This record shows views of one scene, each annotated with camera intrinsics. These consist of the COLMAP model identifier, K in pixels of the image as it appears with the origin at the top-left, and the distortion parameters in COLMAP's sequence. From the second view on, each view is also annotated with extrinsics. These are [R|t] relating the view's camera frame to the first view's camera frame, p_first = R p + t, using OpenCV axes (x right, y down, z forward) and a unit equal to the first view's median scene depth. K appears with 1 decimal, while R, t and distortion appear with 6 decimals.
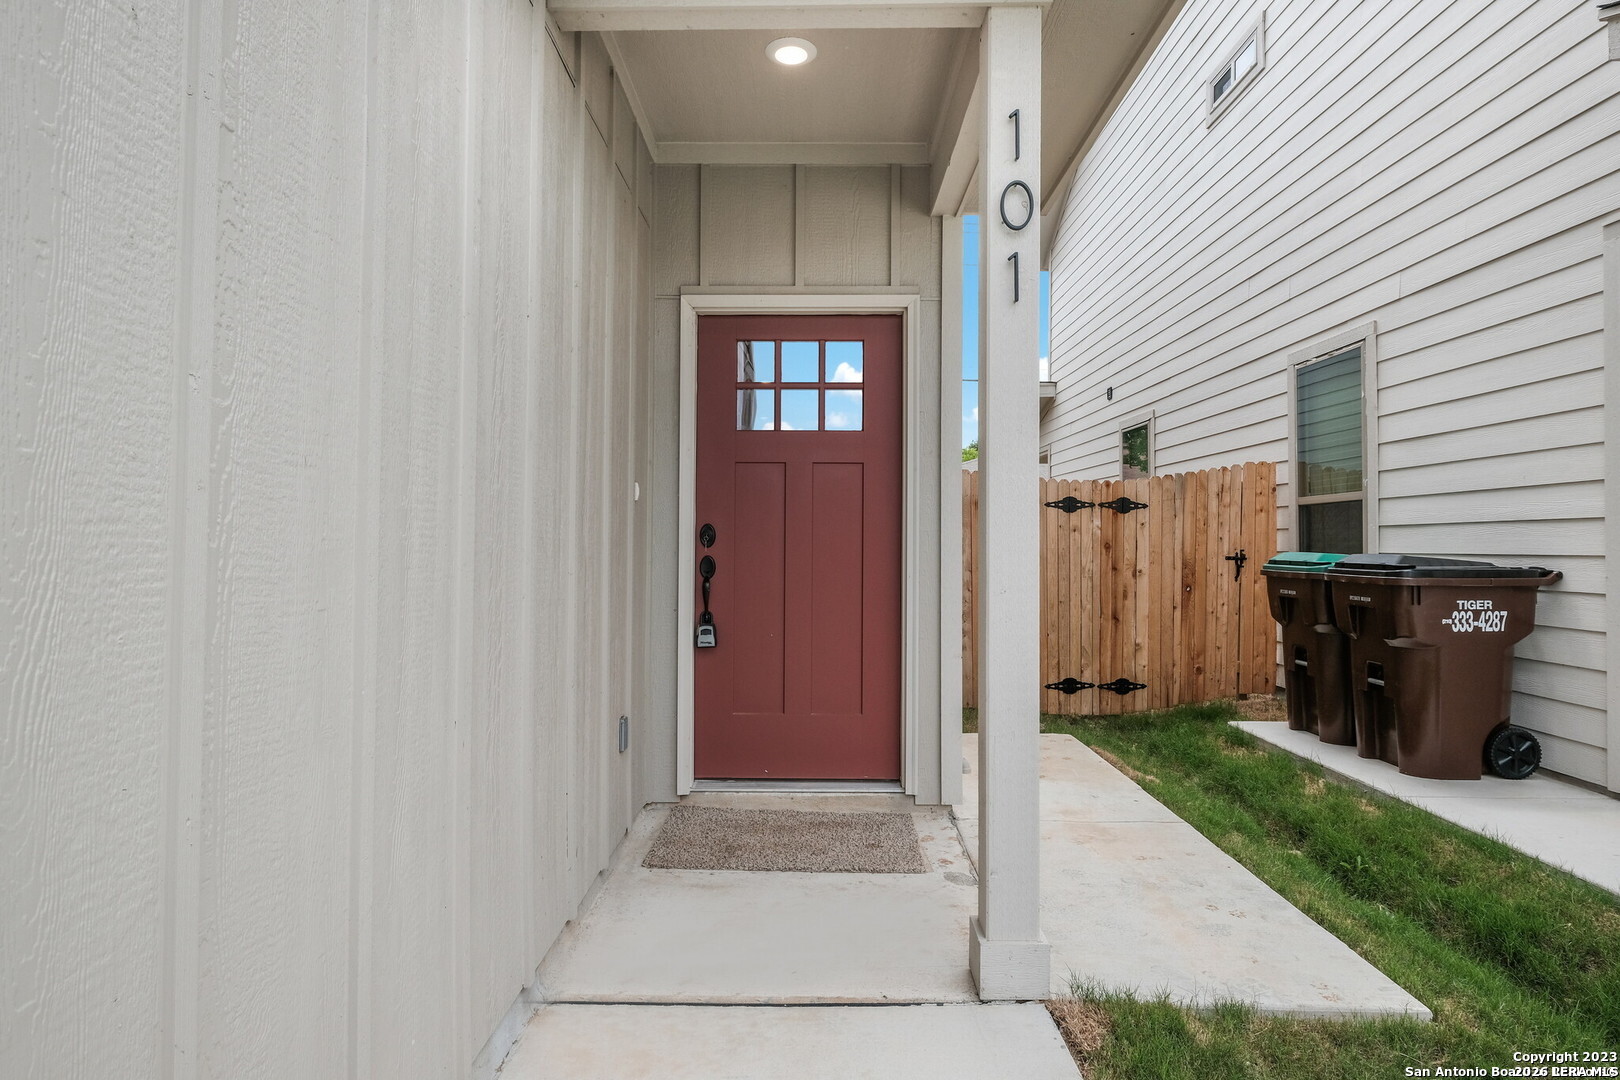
lens RADIAL K [[924.9, 0, 810.0], [0, 924.9, 540.0], [0, 0, 1]] dist [-0.000613, -0.000046]
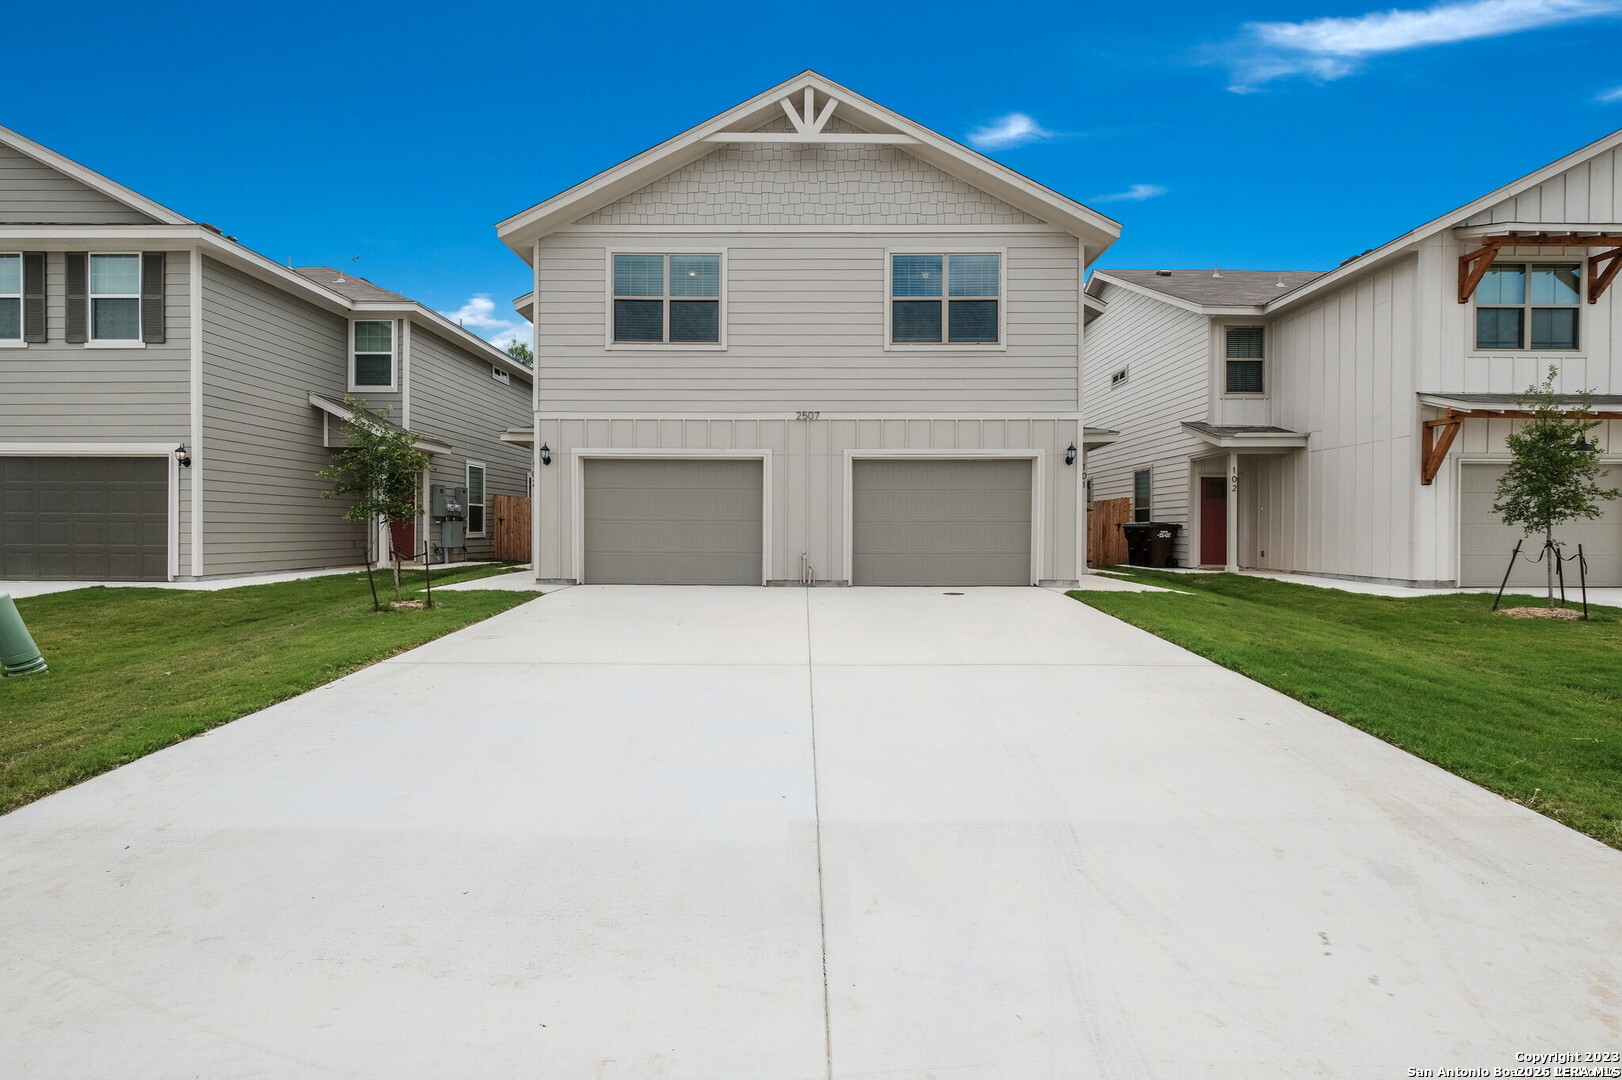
lens RADIAL K [[698.0, 0, 807.9], [0, 698.0, 544.6], [0, 0, 1]] dist [0.001363, 0.000257]
pose [[0.999988, -0.003900, -0.003020, -0.746620], [0.003973, 0.999689, 0.024626, 0.025293], [0.002923, -0.024638, 0.999692, -1.743849]]
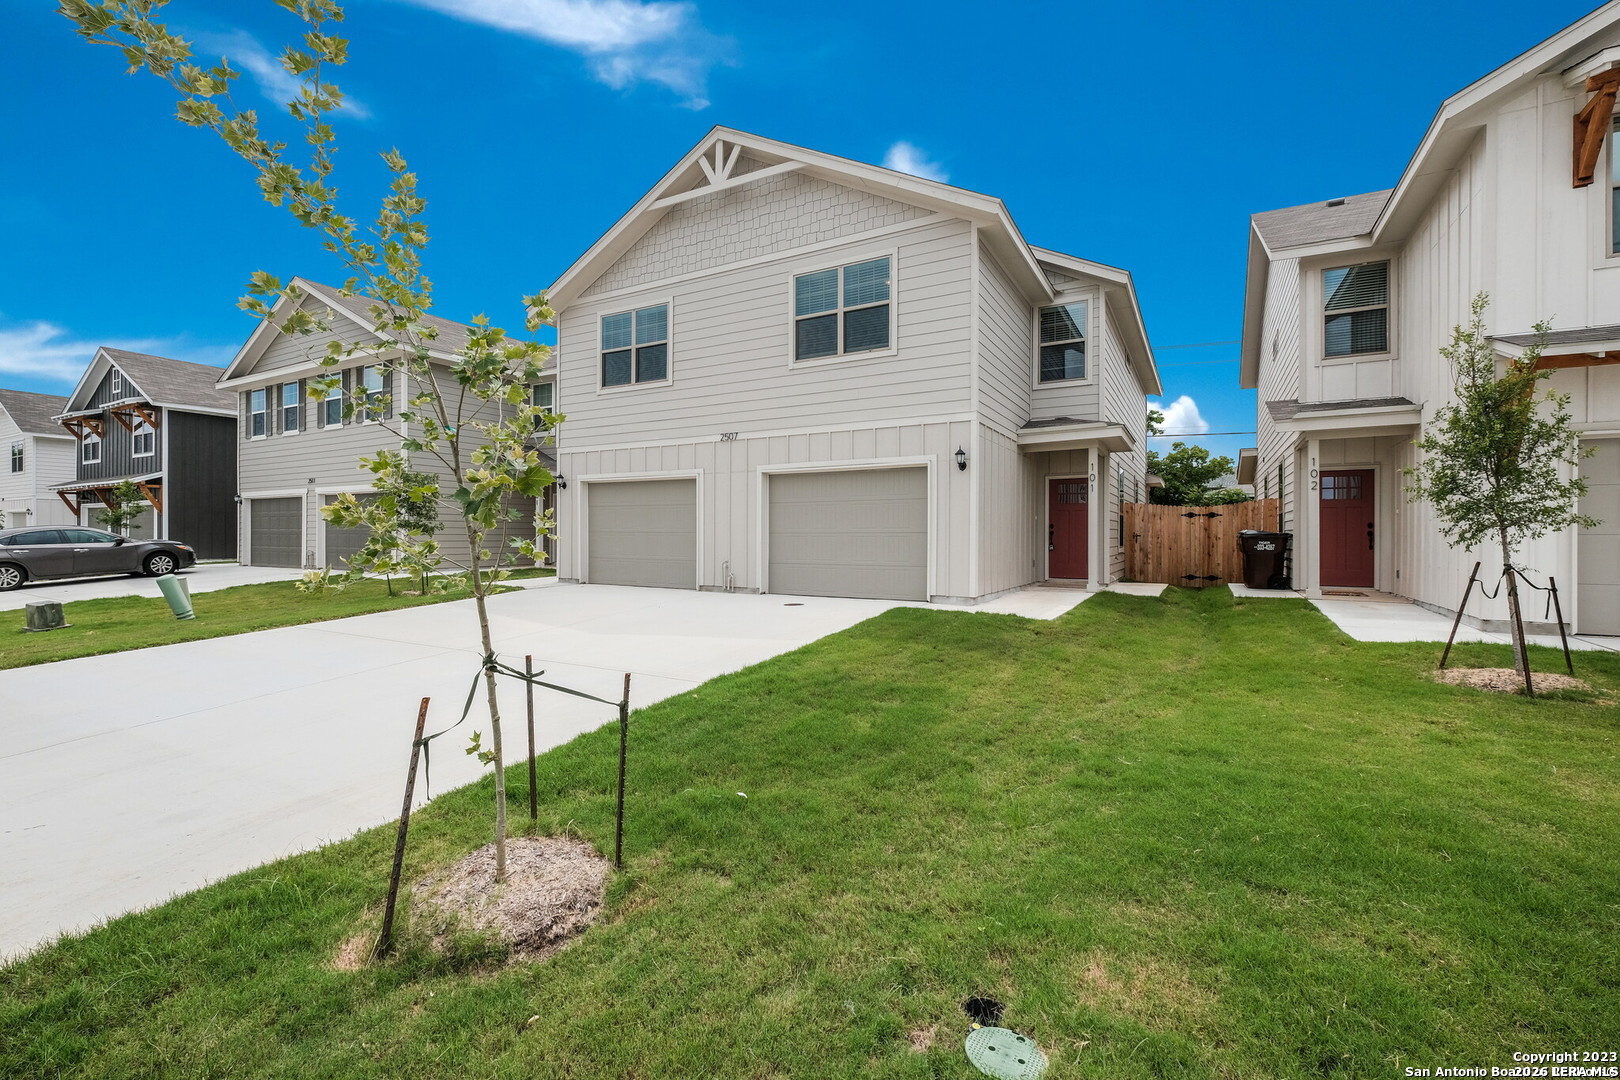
lens RADIAL K [[697.1, 0, 806.9], [0, 697.1, 544.6], [0, 0, 1]] dist [0.001363, 0.000257]
pose [[0.869558, 0.002647, -0.493823, 0.320455], [0.005673, 0.999866, 0.015348, 0.014584], [0.493798, -0.016148, 0.869427, -1.563438]]
